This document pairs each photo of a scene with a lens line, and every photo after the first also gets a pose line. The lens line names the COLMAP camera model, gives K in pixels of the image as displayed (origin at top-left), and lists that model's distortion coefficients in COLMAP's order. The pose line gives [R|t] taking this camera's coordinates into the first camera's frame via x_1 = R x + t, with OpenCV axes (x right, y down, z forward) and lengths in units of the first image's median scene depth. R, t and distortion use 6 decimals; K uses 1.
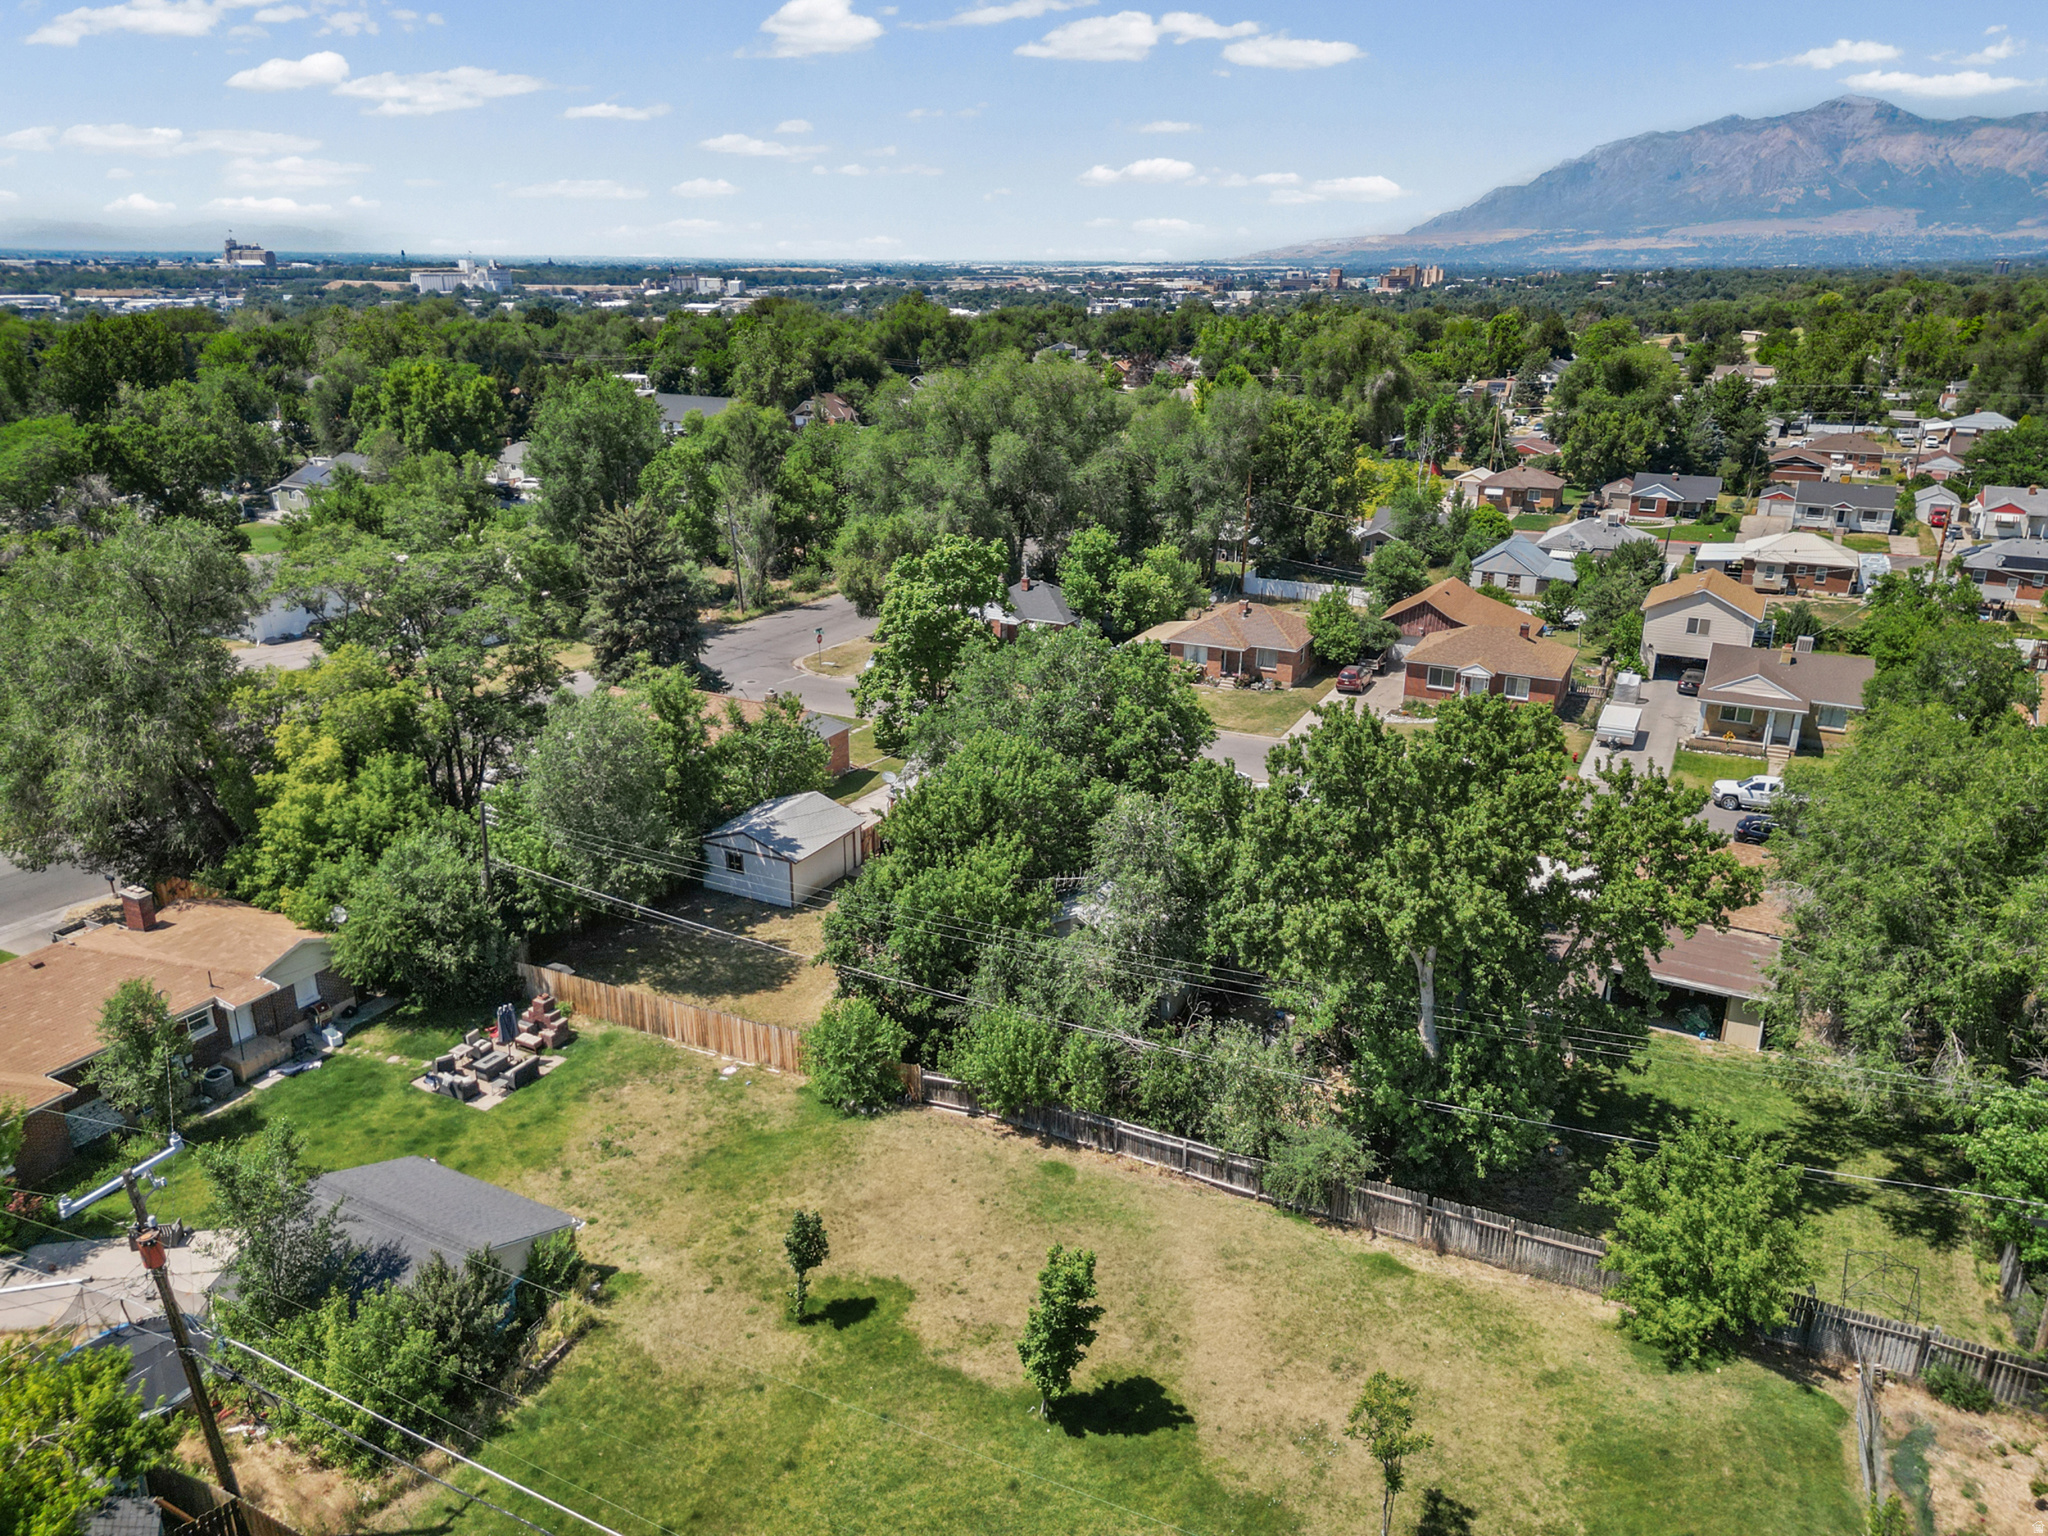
lens RADIAL K [[1489.3, 0, 1024.0], [0, 1489.3, 768.0], [0, 0, 1]] dist [0.069904, -0.067548]
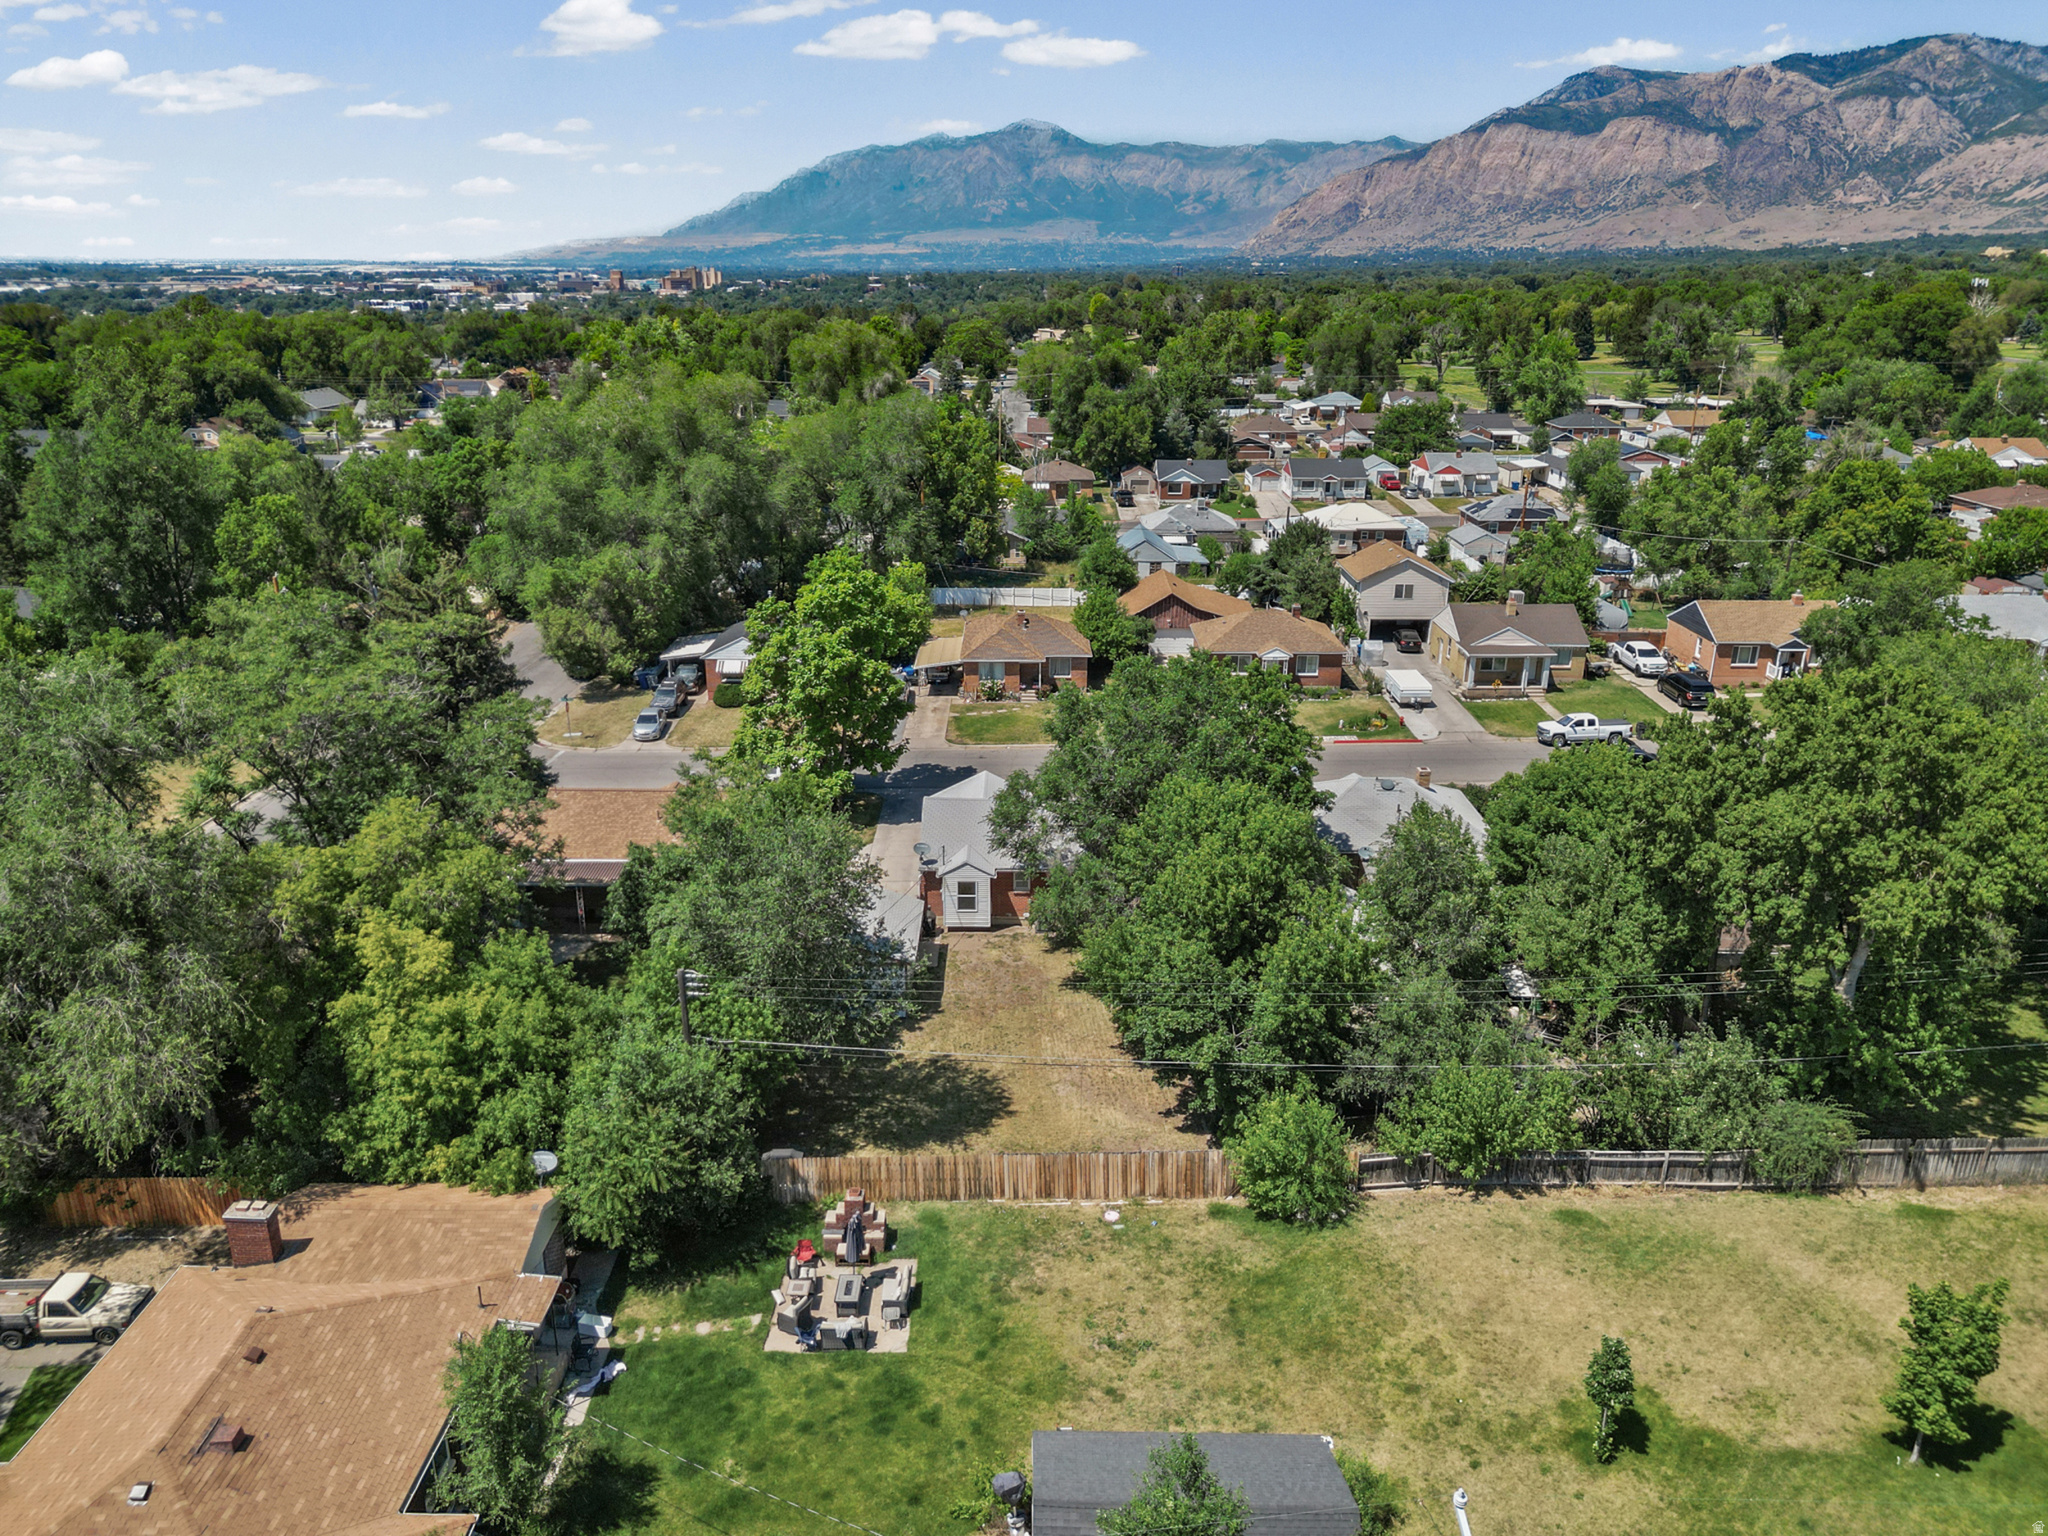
lens RADIAL K [[1472.8, 0, 1015.6], [0, 1472.8, 771.2], [0, 0, 1]] dist [0.079259, -0.085201]
pose [[0.883276, -0.154431, 0.442690, -0.200678], [0.152636, 0.987476, 0.039931, -0.031361], [-0.443312, 0.032300, 0.895785, 0.088845]]
